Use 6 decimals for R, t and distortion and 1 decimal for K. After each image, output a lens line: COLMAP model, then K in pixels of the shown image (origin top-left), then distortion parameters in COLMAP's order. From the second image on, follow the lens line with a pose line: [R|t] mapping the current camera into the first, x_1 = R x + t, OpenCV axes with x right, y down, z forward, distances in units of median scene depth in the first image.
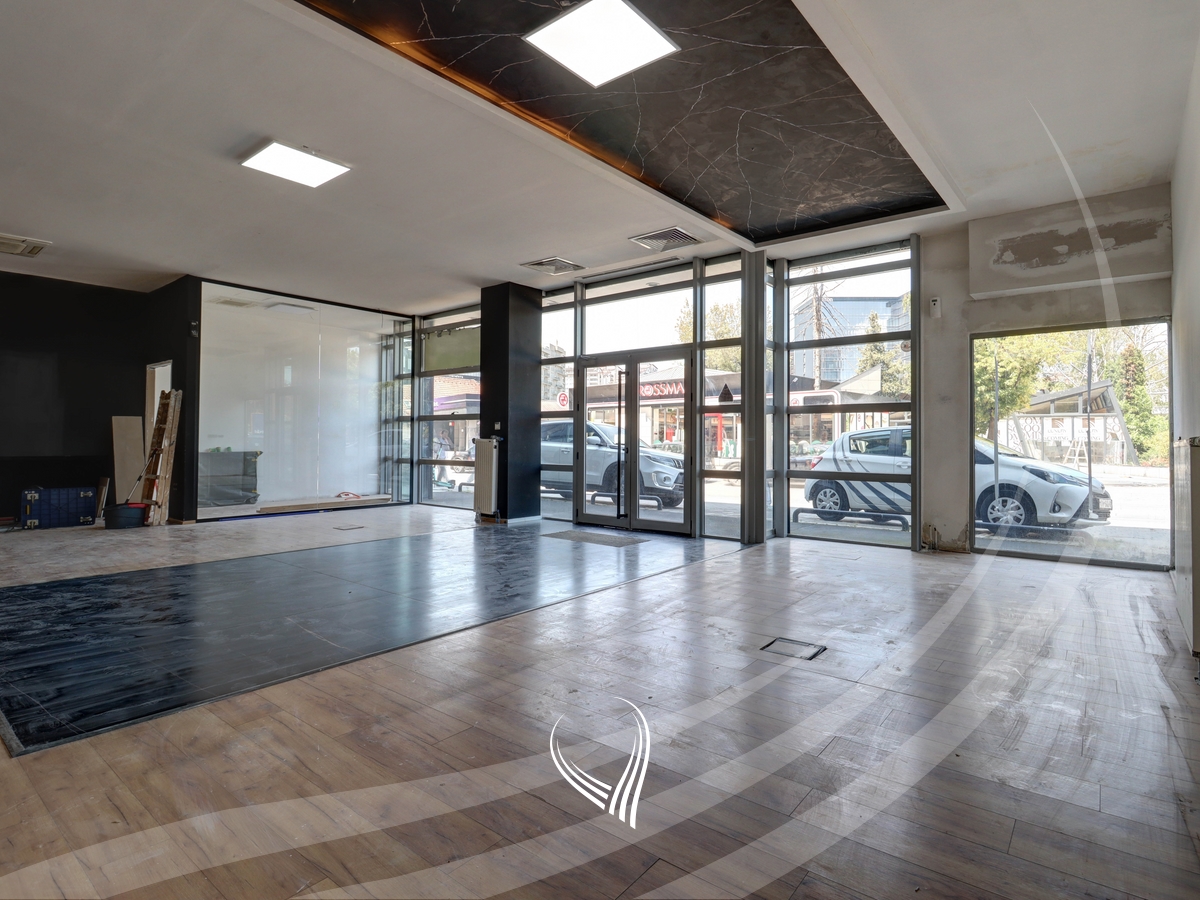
lens RADIAL K [[638.2, 0, 608.3], [0, 638.2, 425.3], [0, 0, 1]] dist [0.001523, -0.005987]
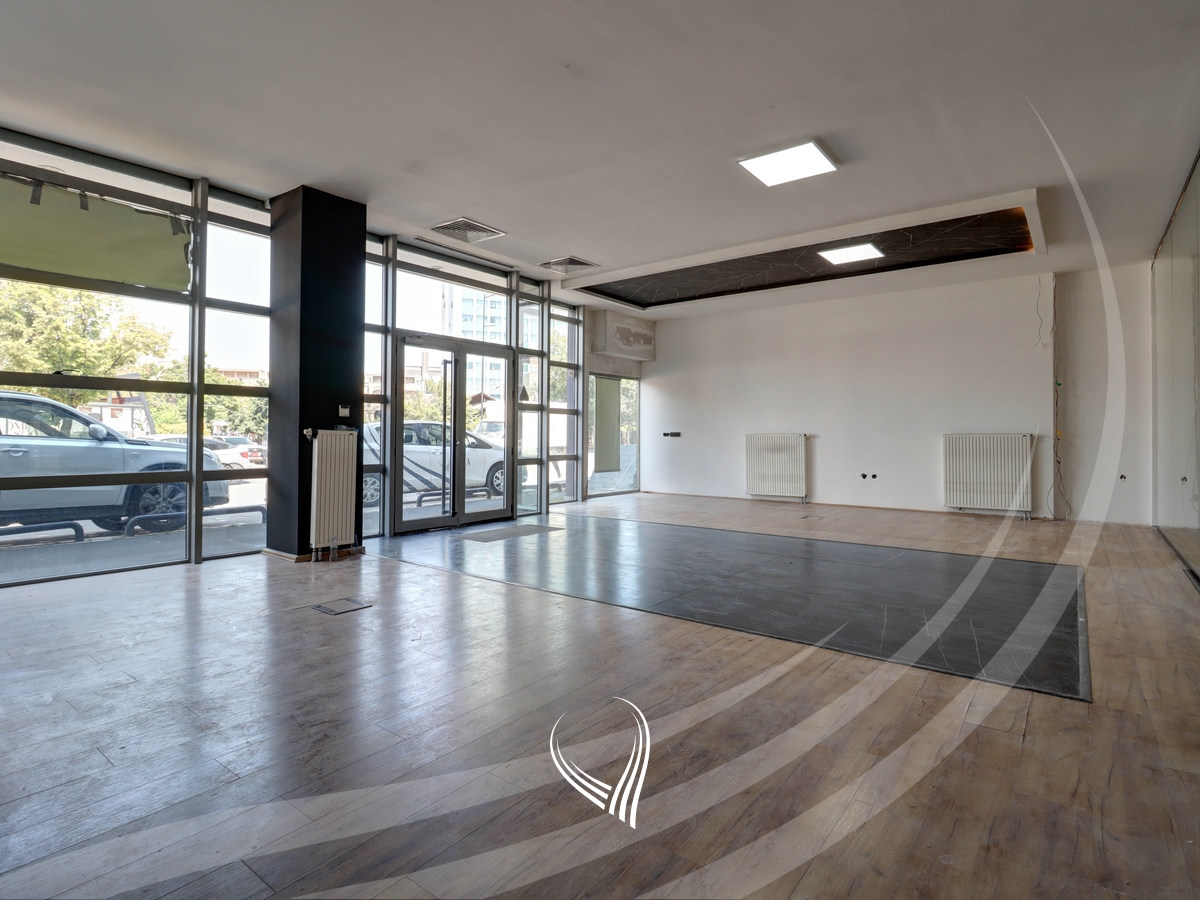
lens RADIAL K [[638.2, 0, 601.7], [0, 638.2, 432.7], [0, 0, 1]] dist [0.001523, -0.005987]
pose [[-0.057434, 0.000502, 0.998349, -0.927560], [-0.030912, 0.999520, -0.002281, 0.018073], [-0.997871, -0.030992, -0.057391, 0.838530]]
